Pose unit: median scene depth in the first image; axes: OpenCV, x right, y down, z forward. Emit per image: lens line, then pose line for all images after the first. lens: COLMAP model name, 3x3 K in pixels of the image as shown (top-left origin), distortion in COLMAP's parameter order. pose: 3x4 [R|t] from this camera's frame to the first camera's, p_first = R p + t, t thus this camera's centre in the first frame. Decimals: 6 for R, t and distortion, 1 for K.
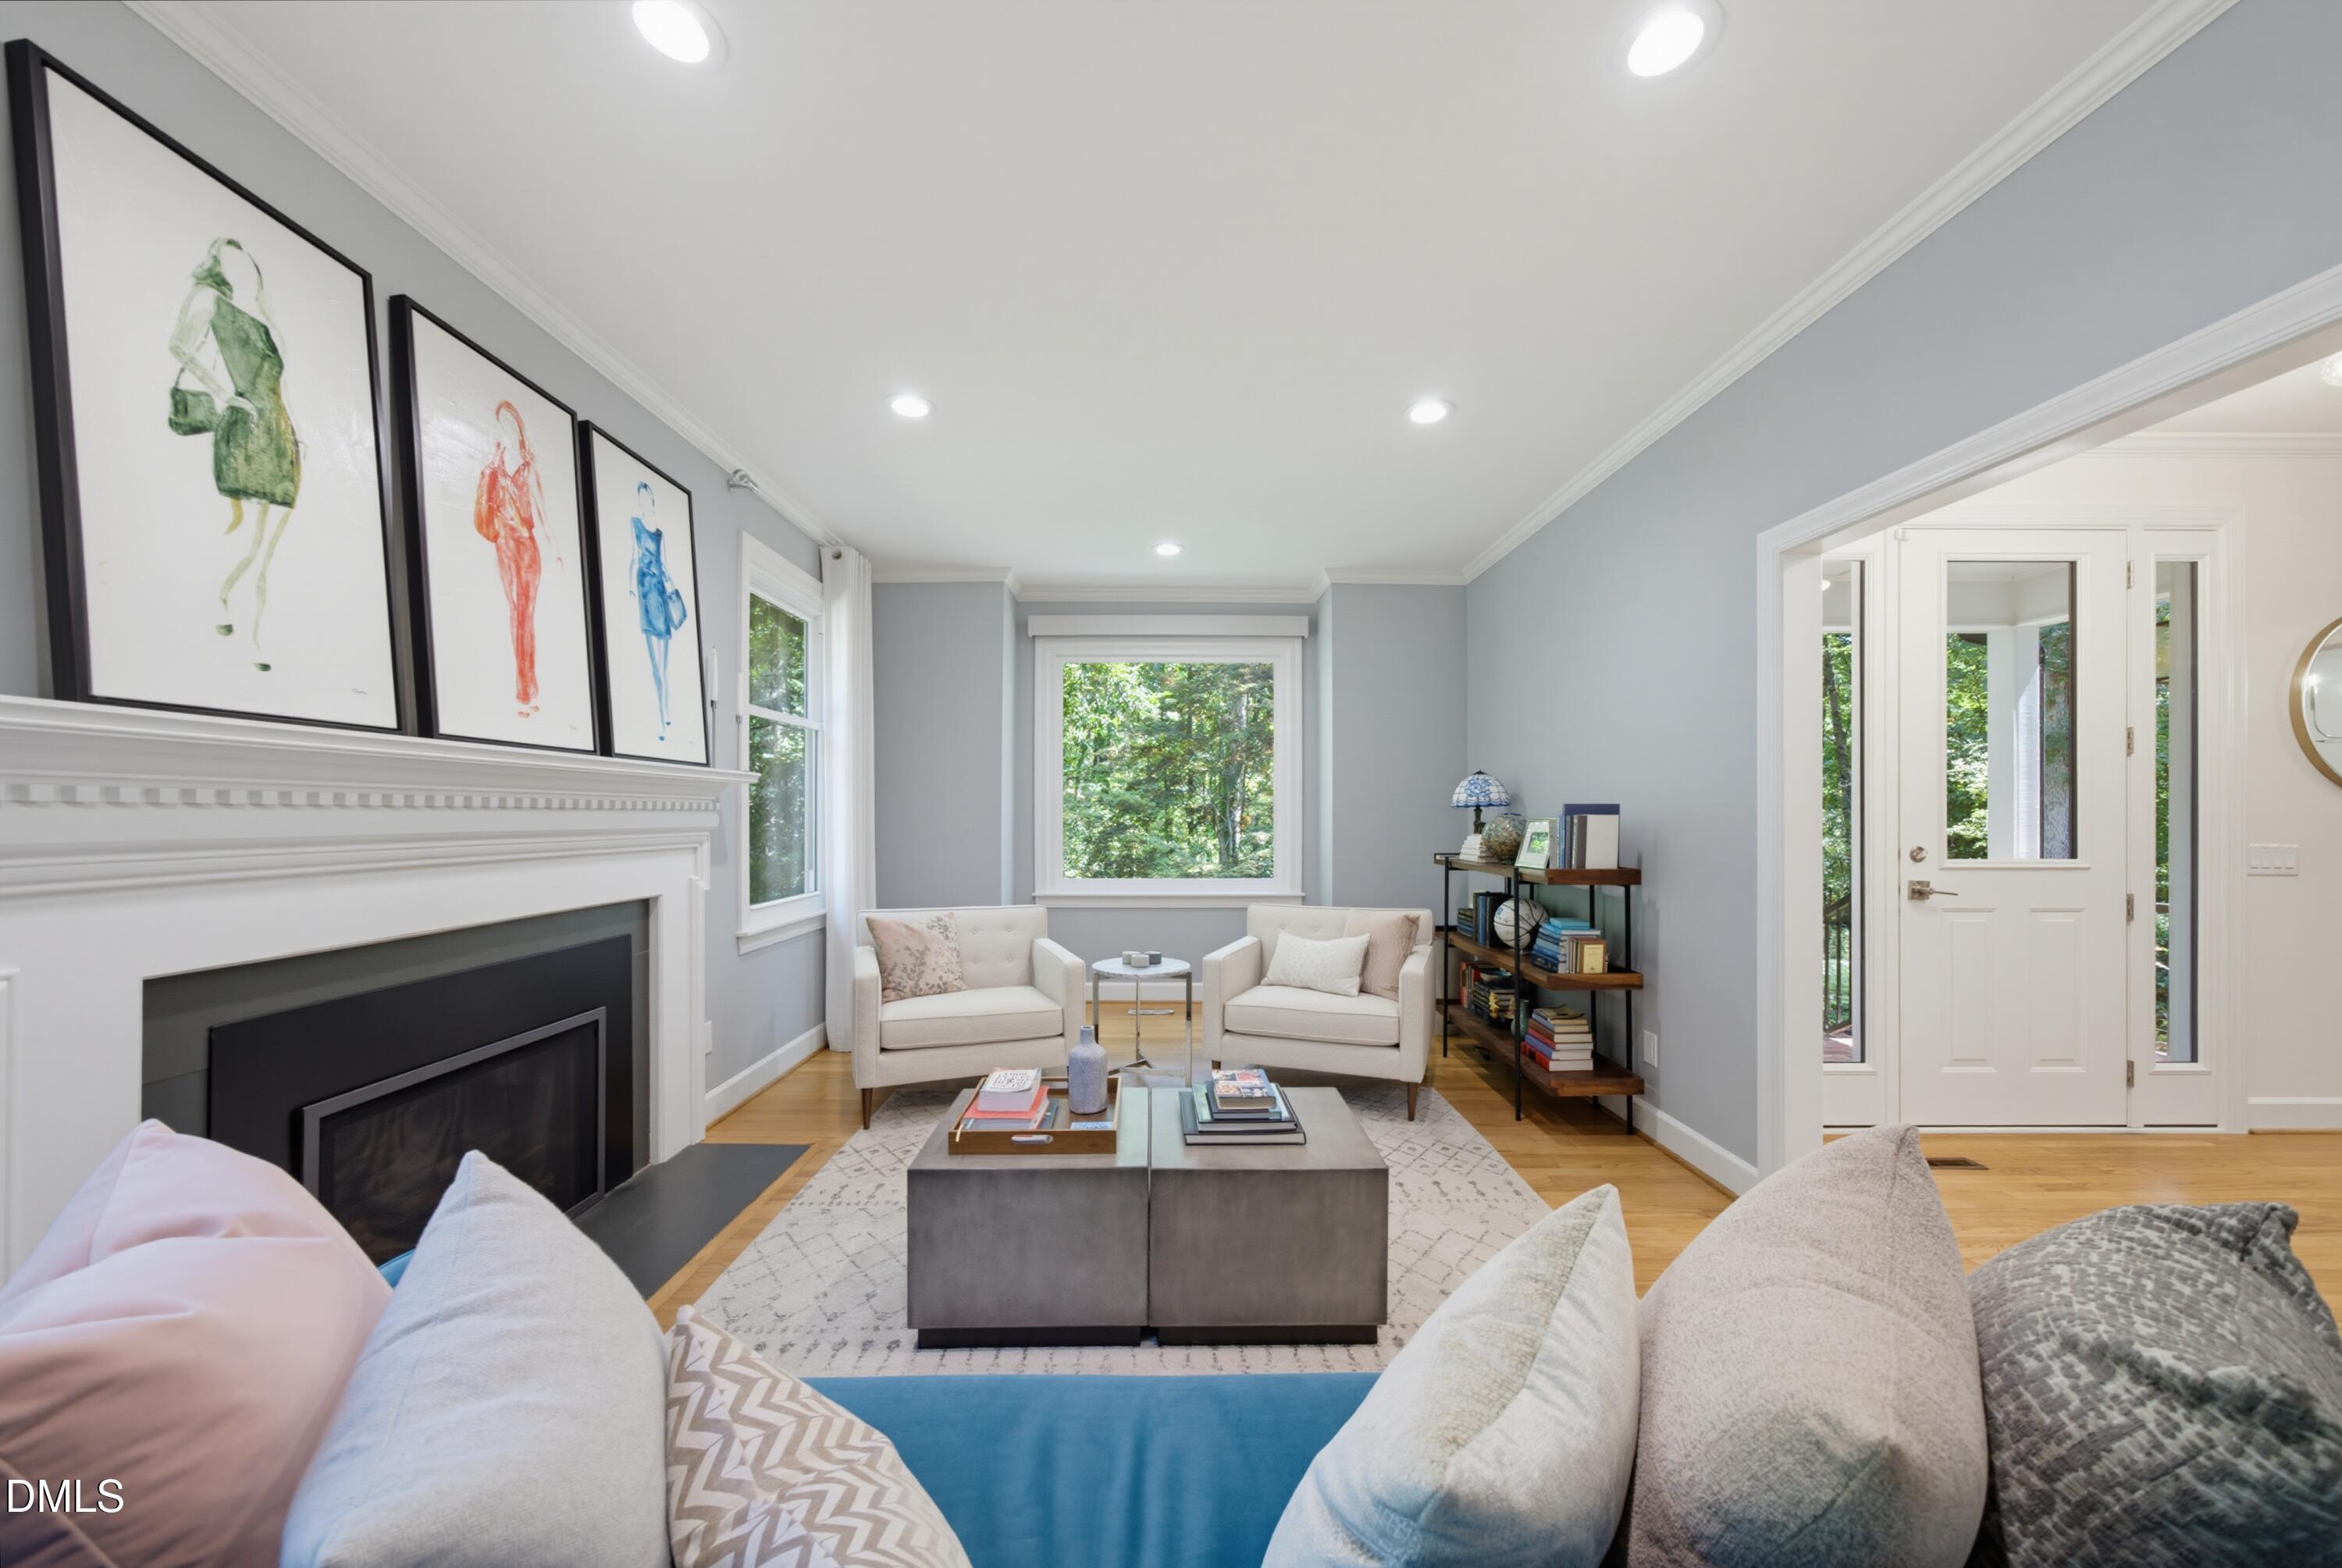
lens RADIAL K [[809.7, 0, 1172.1], [0, 809.7, 813.3], [0, 0, 1]] dist [-0.000012, -0.000001]
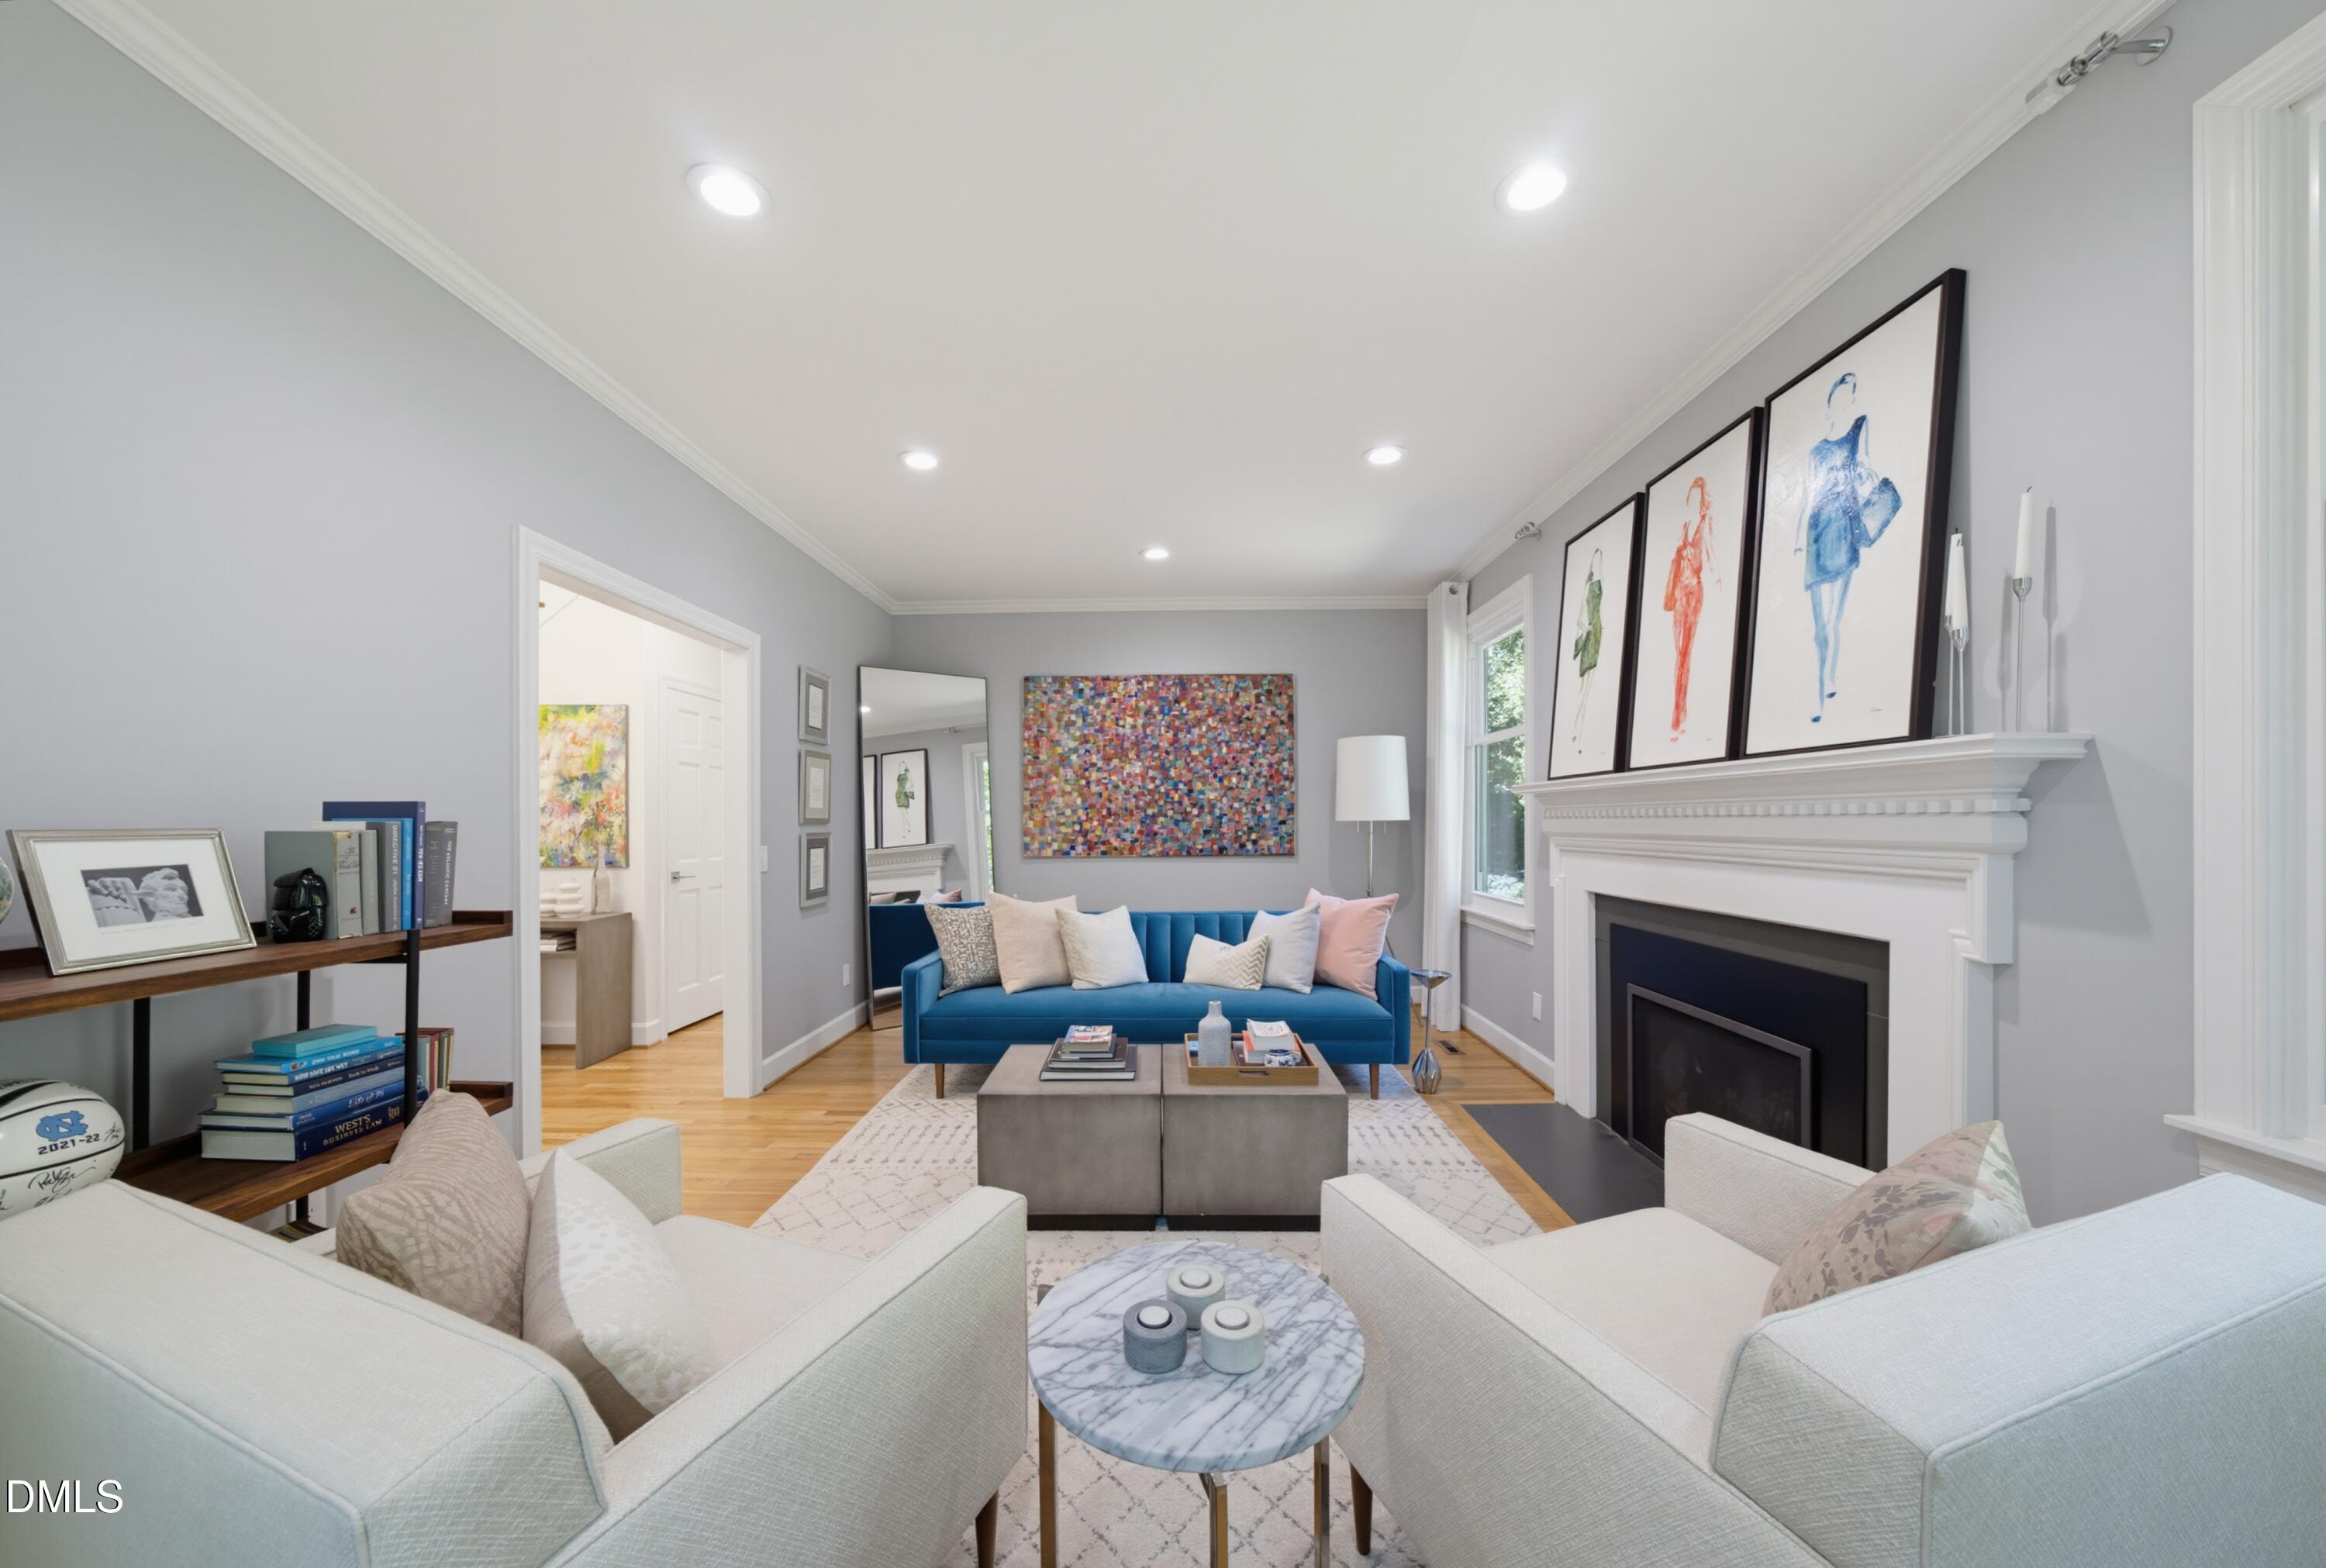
lens RADIAL K [[833.6, 0, 1156.9], [0, 833.6, 821.2], [0, 0, 1]] dist [-0.000702, -0.000034]
pose [[-0.999476, -0.001140, 0.032339, -0.057635], [-0.001181, 0.999998, -0.001272, 0.003851], [-0.032337, -0.001309, -0.999476, 2.212561]]
